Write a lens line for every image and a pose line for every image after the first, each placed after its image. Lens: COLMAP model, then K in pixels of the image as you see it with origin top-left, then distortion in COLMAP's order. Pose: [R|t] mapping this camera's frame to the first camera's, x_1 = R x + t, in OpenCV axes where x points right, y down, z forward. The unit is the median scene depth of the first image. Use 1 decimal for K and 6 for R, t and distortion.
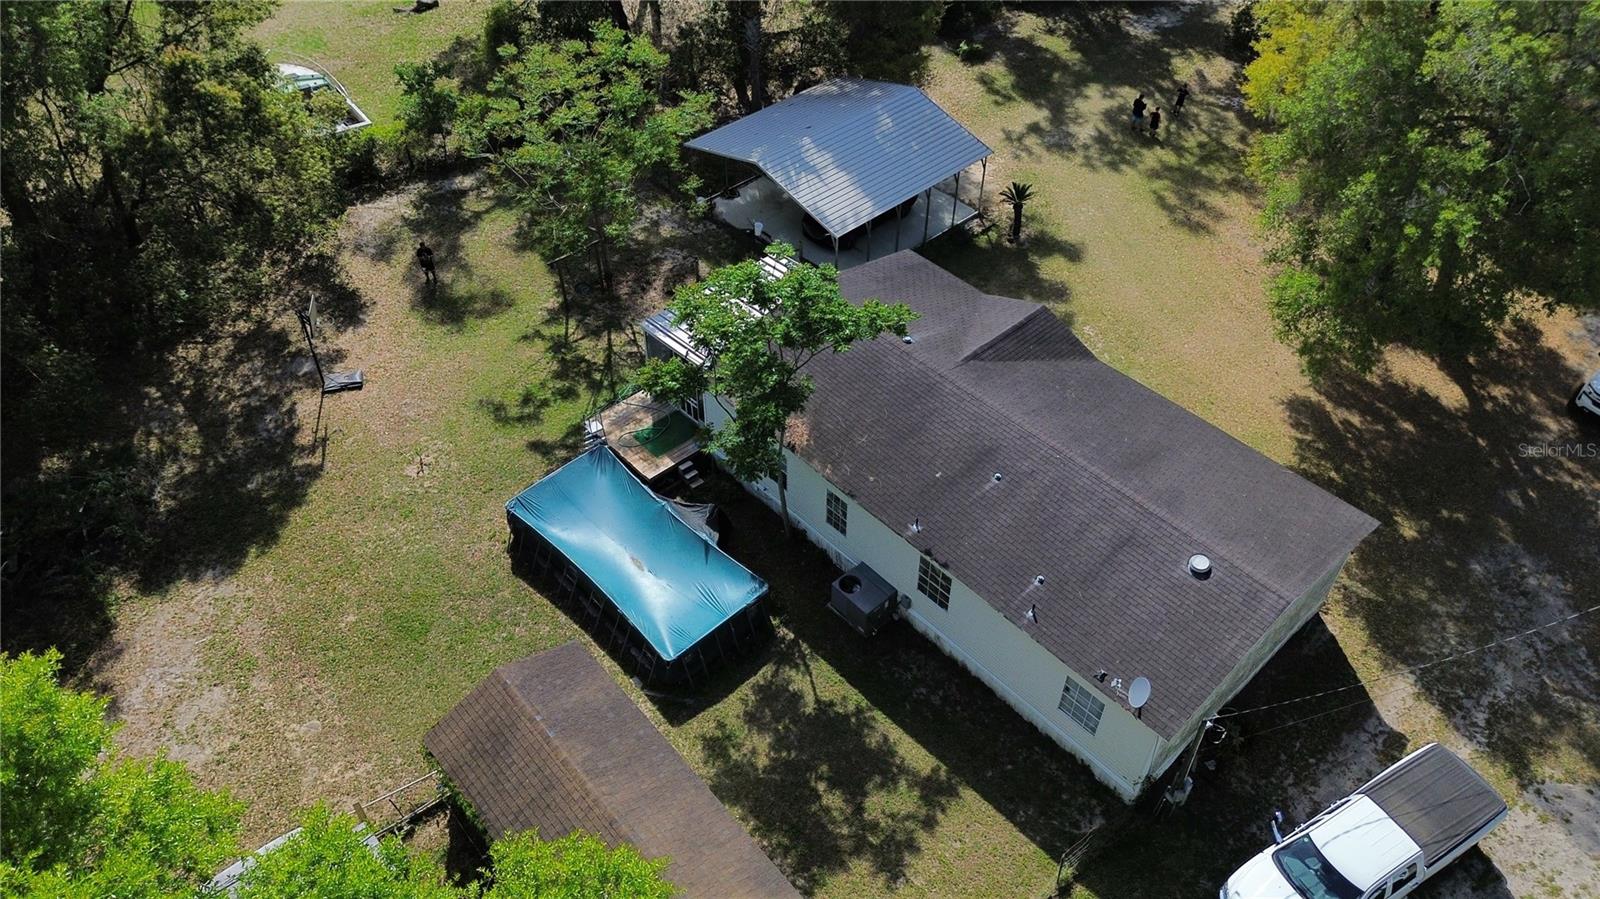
lens RADIAL K [[1130.2, 0, 804.3], [0, 1130.2, 453.2], [0, 0, 1]] dist [0.072765, -0.129494]
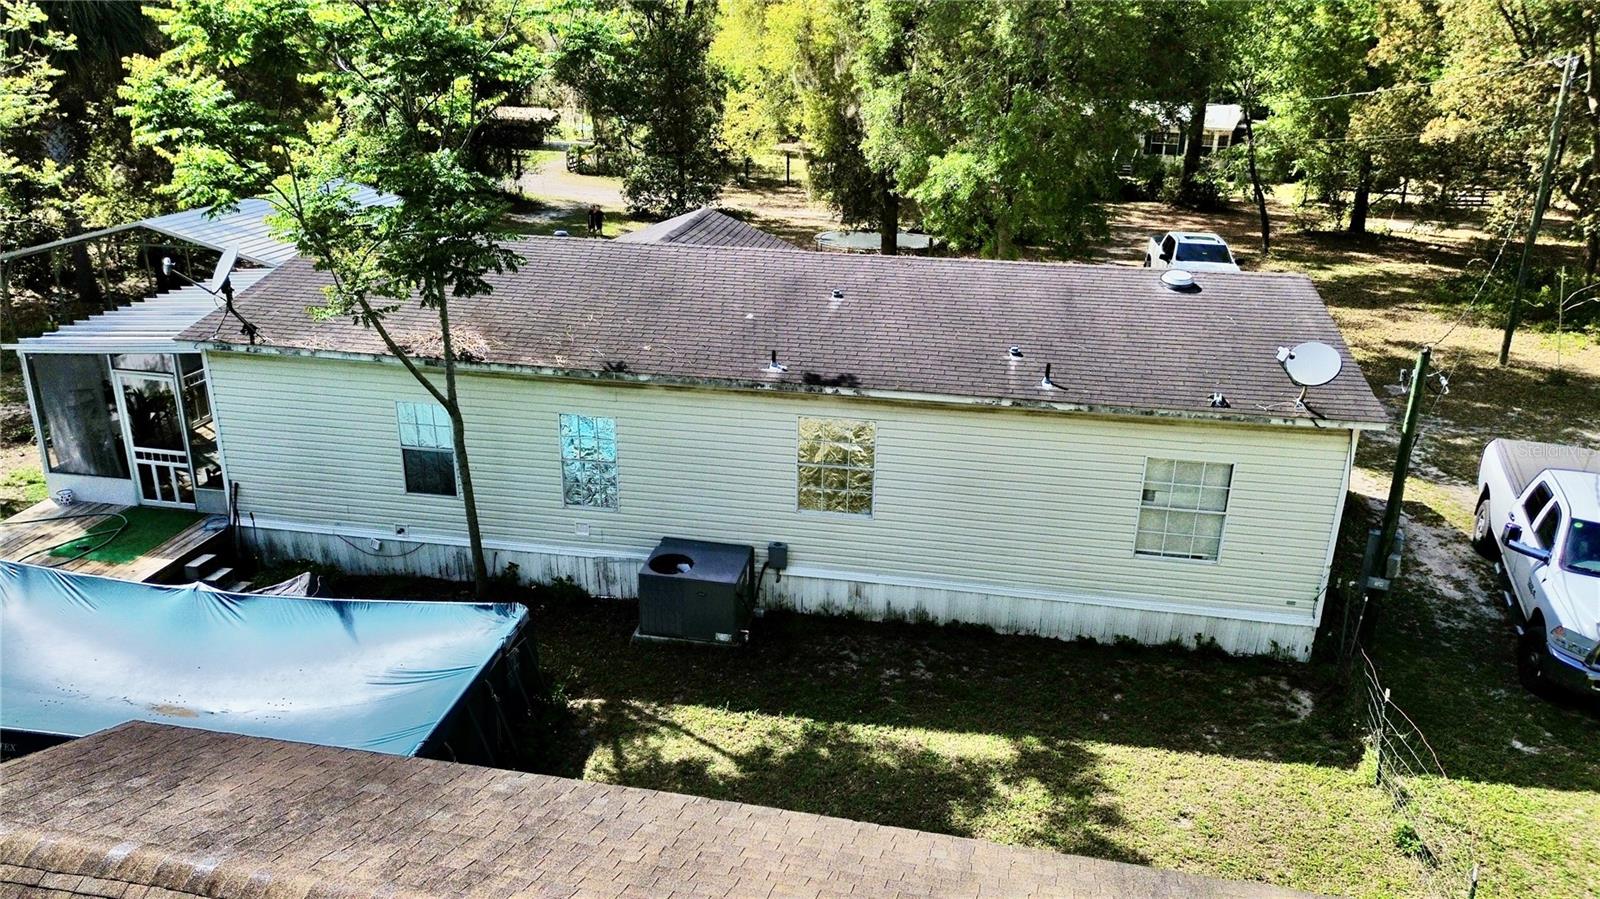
lens RADIAL K [[1136.4, 0, 806.6], [0, 1136.4, 444.9], [0, 0, 1]] dist [0.057286, -0.073680]
pose [[0.782951, -0.196689, 0.590170, -0.171016], [0.419306, 0.867662, -0.267105, 0.195682], [-0.459532, 0.456592, 0.761810, 0.467897]]
